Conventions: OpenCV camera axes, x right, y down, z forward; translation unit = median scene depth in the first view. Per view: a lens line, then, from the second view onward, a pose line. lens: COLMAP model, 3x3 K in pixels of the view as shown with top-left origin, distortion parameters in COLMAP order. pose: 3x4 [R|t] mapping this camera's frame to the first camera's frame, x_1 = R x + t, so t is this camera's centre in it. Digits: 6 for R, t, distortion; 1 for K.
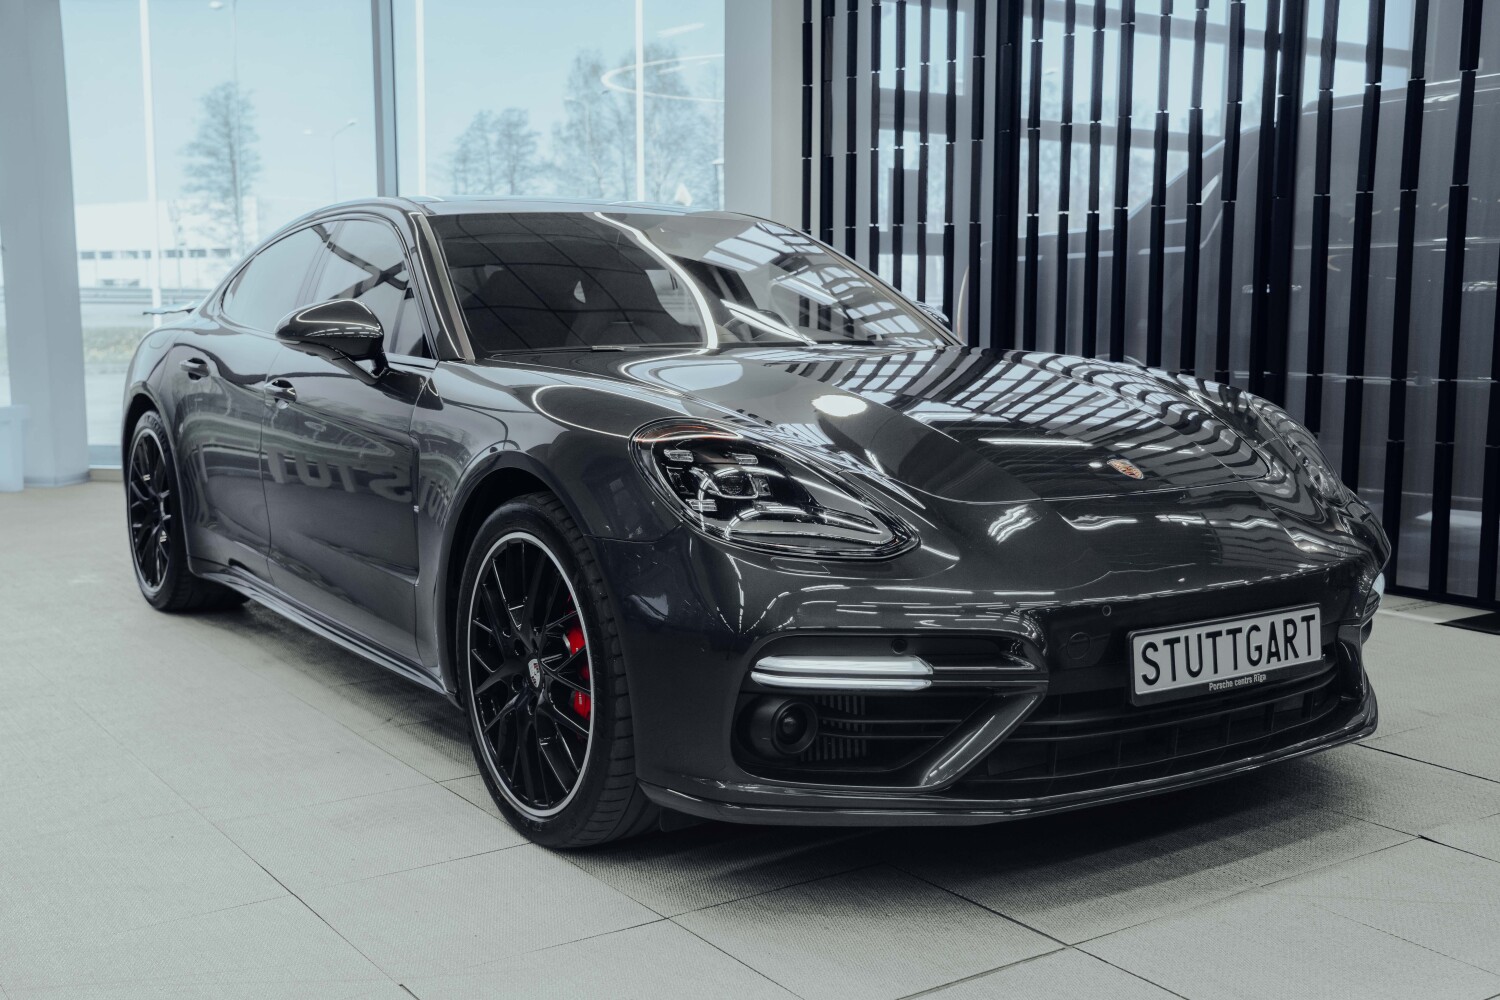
lens RADIAL K [[1581.4, 0, 749.6], [0, 1581.4, 500.9], [0, 0, 1]] dist [0.053609, 0.000000]
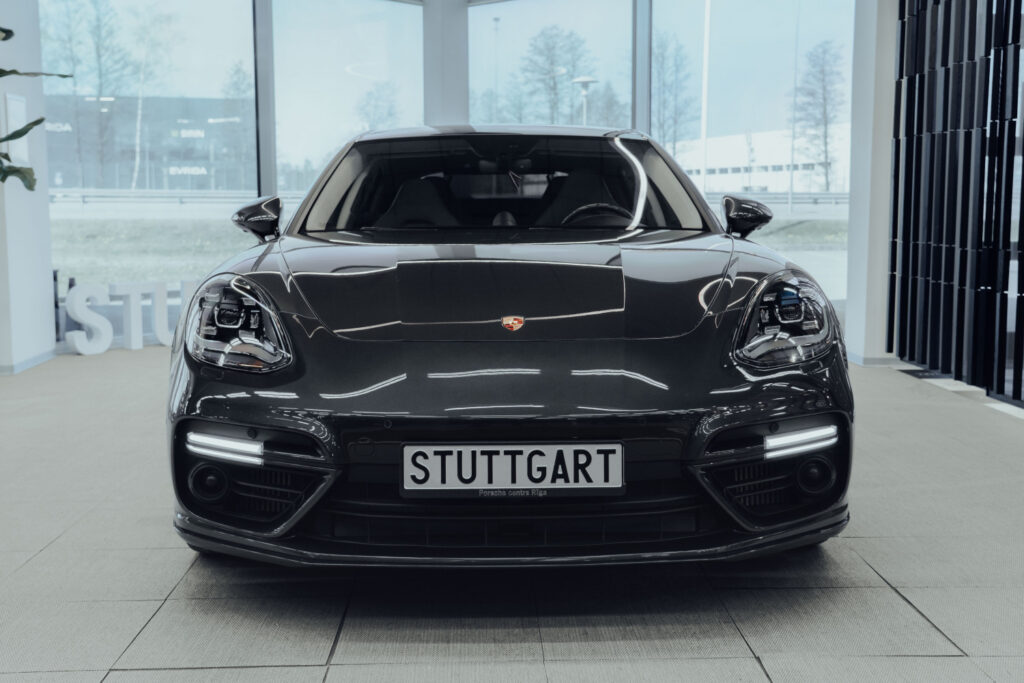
lens RADIAL K [[1188.5, 0, 511.9], [0, 1188.5, 345.0], [0, 0, 1]] dist [0.040985, 0.000000]
pose [[0.844646, 0.059329, -0.532027, 0.799029], [-0.061978, 0.997994, 0.012894, -0.015683], [0.531725, 0.022083, 0.846629, 0.195721]]
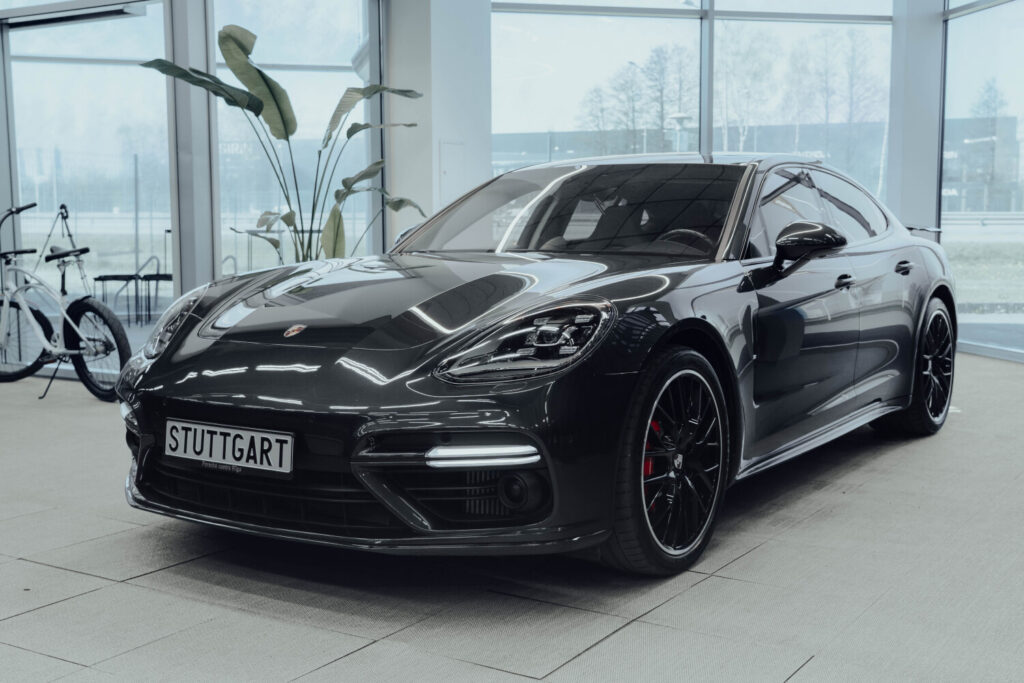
lens RADIAL K [[1217.7, 0, 518.9], [0, 1217.7, 338.1], [0, 0, 1]] dist [0.079063, 0.000000]
pose [[0.382108, 0.091368, -0.919590, 1.500049], [-0.106506, 0.992823, 0.054389, -0.106573], [0.917960, 0.077159, 0.389097, 0.788060]]
